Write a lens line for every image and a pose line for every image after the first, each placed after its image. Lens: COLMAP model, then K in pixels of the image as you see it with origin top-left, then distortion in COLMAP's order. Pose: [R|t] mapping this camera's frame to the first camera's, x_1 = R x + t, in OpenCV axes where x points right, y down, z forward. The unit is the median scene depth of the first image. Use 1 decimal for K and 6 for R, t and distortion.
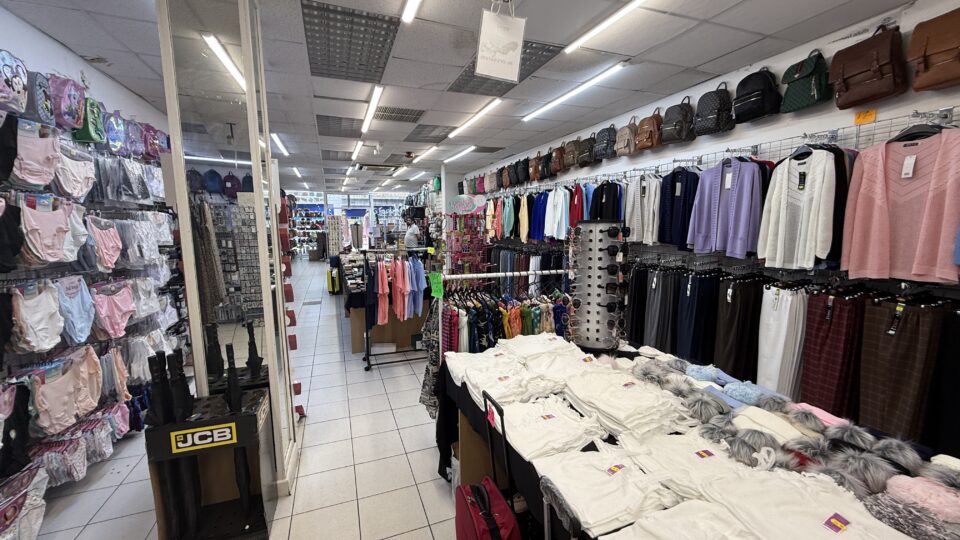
lens RADIAL K [[378.7, 0, 477.8], [0, 378.7, 272.2], [0, 0, 1]] dist [-0.000078, -0.000436]
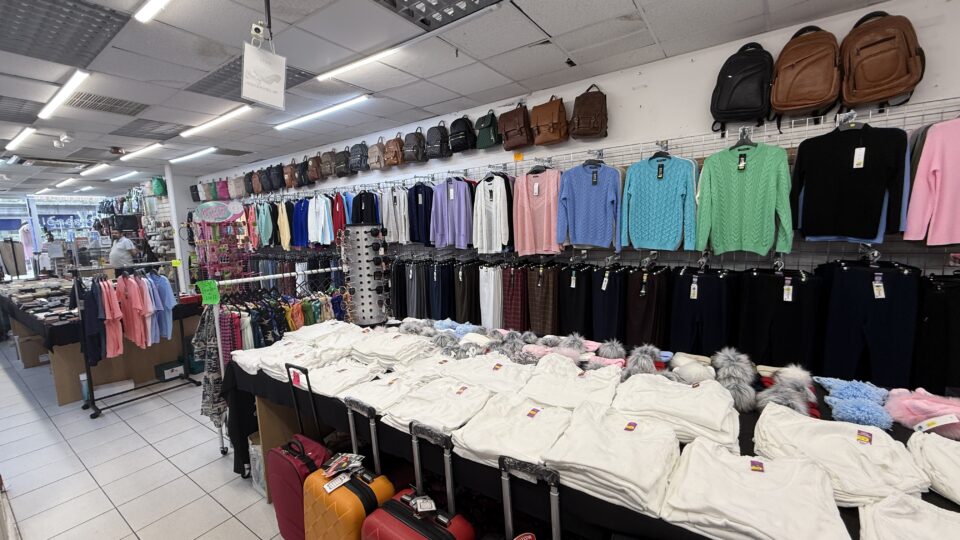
lens RADIAL K [[378.7, 0, 474.4], [0, 378.7, 267.8], [0, 0, 1]] dist [-0.000078, -0.000436]
pose [[0.823474, -0.087110, 0.560626, -0.072060], [0.103295, 0.994647, 0.002822, 0.033491], [-0.557871, 0.055586, 0.828064, -0.187692]]
